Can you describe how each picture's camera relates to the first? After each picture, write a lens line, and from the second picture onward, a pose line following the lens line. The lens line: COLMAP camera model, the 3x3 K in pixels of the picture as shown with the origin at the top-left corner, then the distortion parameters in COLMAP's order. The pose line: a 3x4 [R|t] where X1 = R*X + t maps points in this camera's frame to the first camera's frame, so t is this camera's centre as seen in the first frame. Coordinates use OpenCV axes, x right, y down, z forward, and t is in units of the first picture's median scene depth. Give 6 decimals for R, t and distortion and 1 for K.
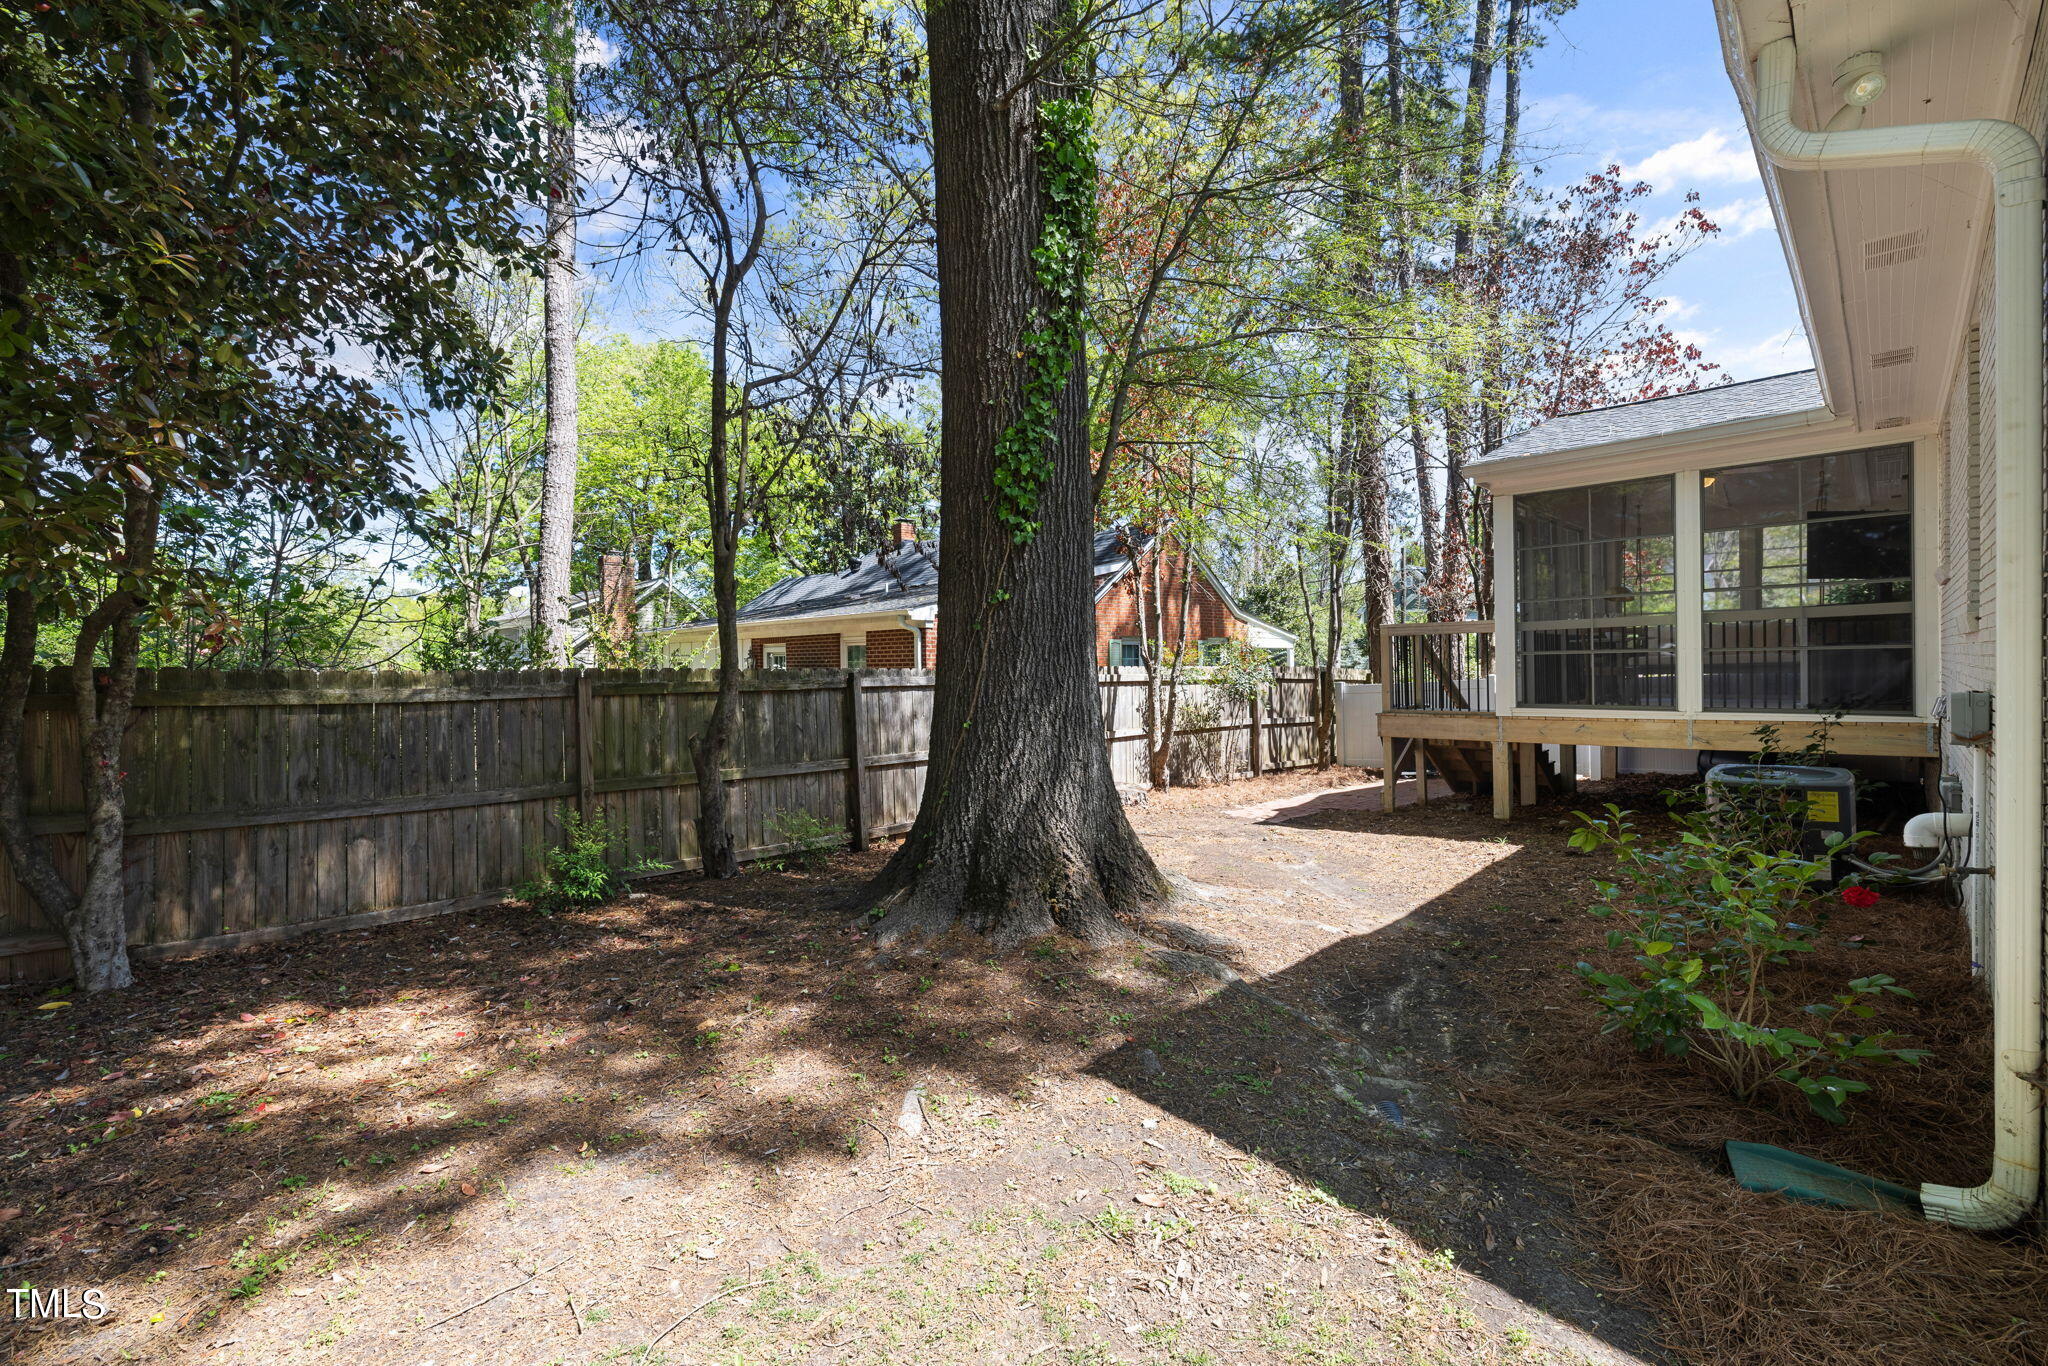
lens RADIAL K [[844.7, 0, 1008.2], [0, 844.7, 677.6], [0, 0, 1]] dist [-0.011387, -0.000171]
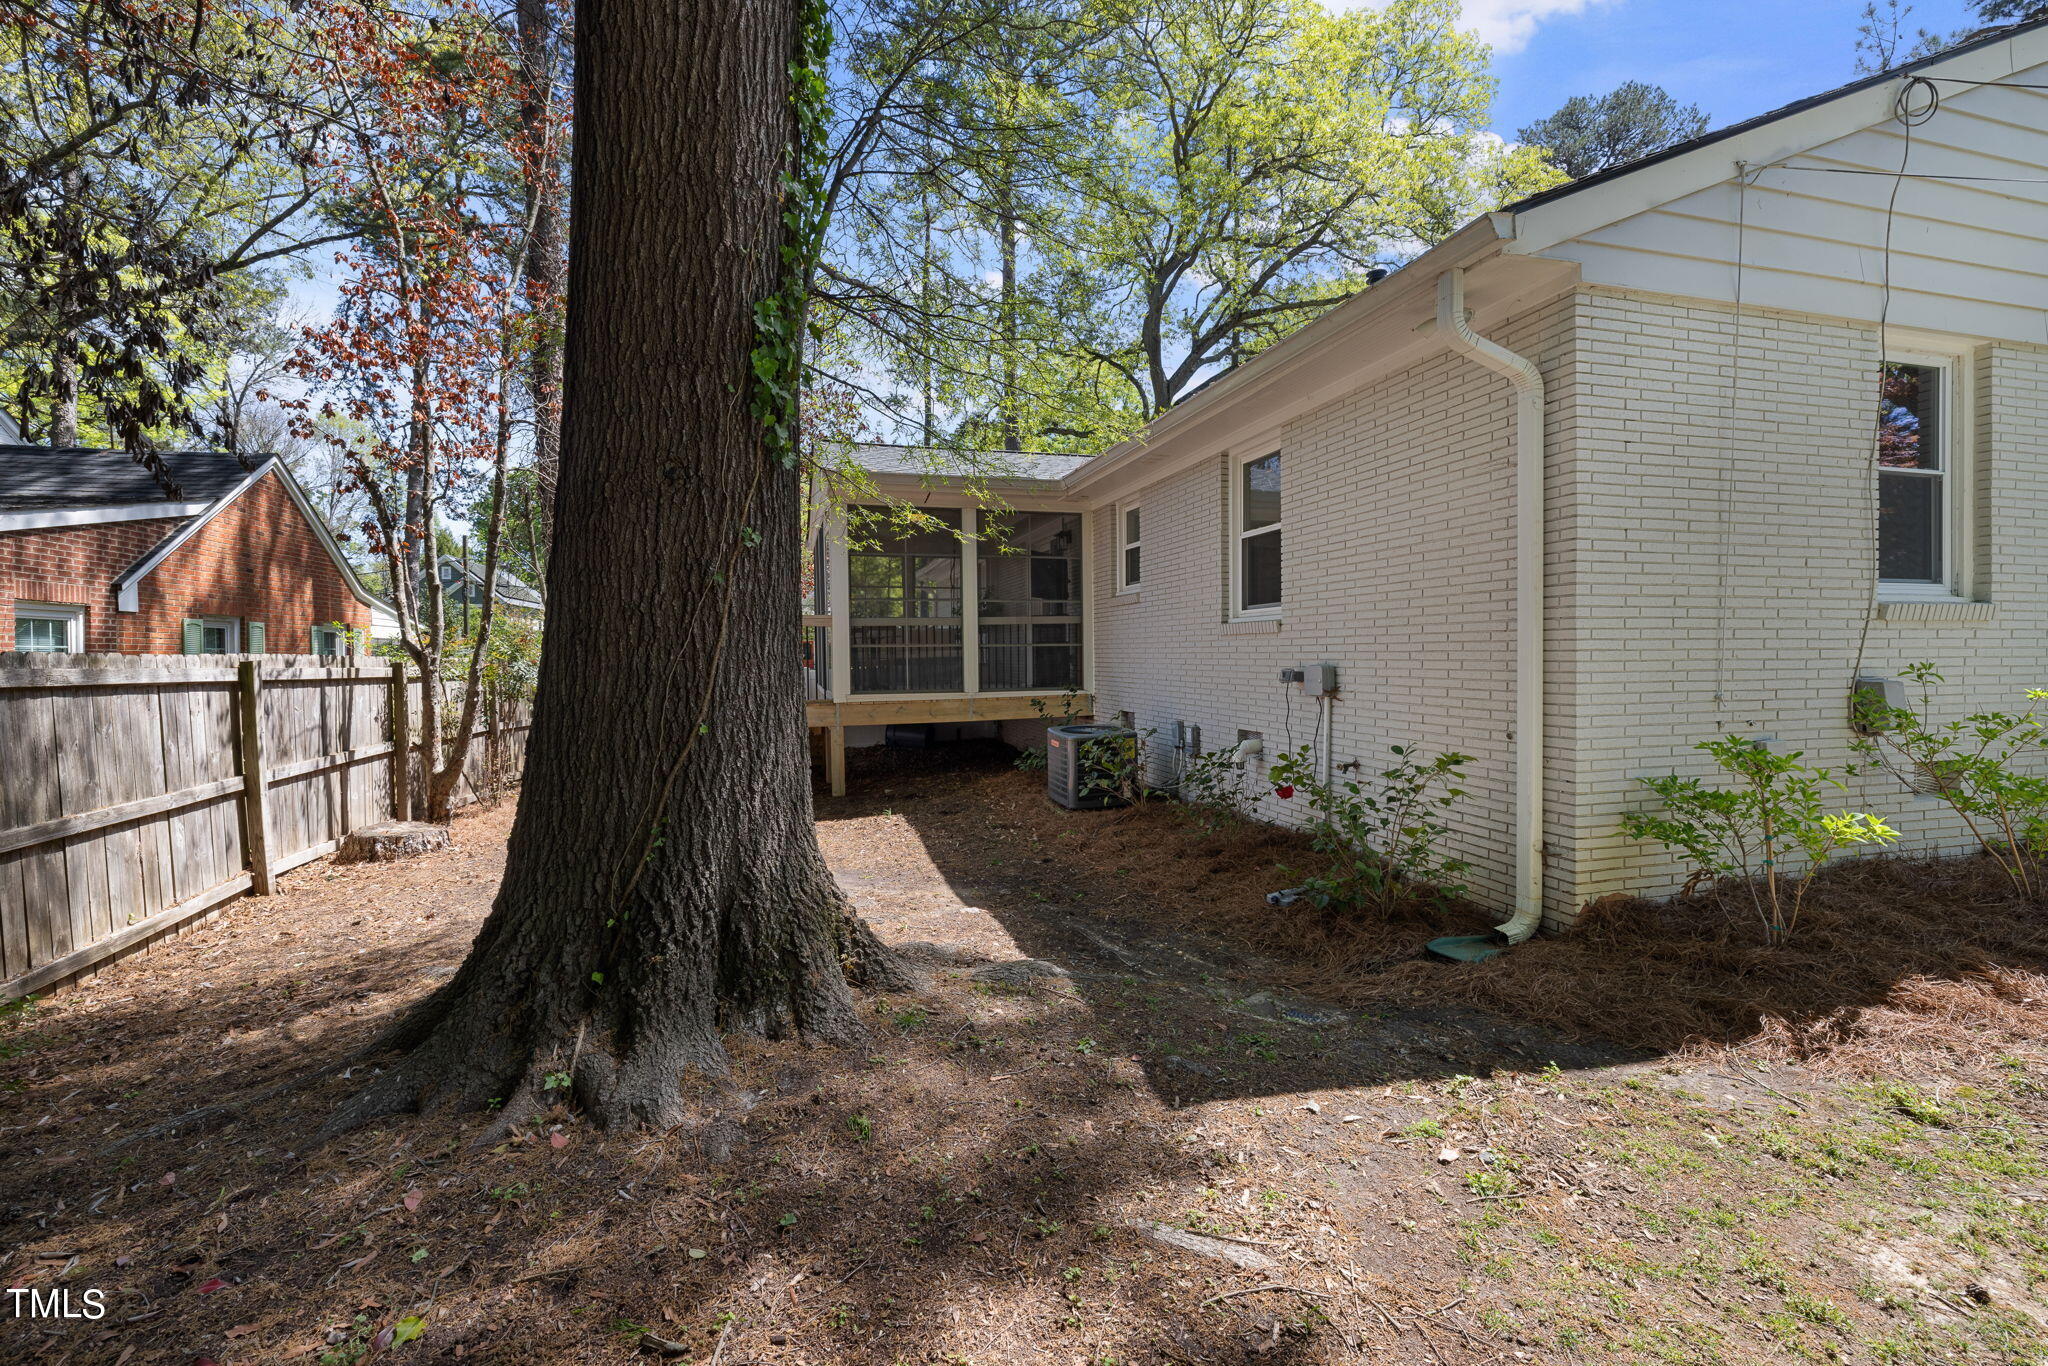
lens RADIAL K [[844.7, 0, 1015.6], [0, 844.7, 684.2], [0, 0, 1]] dist [-0.011387, -0.000171]
pose [[0.490793, -0.018230, 0.871086, -0.485395], [0.012313, 0.999826, 0.013987, 0.016894], [-0.871189, 0.003861, 0.490932, 0.483938]]
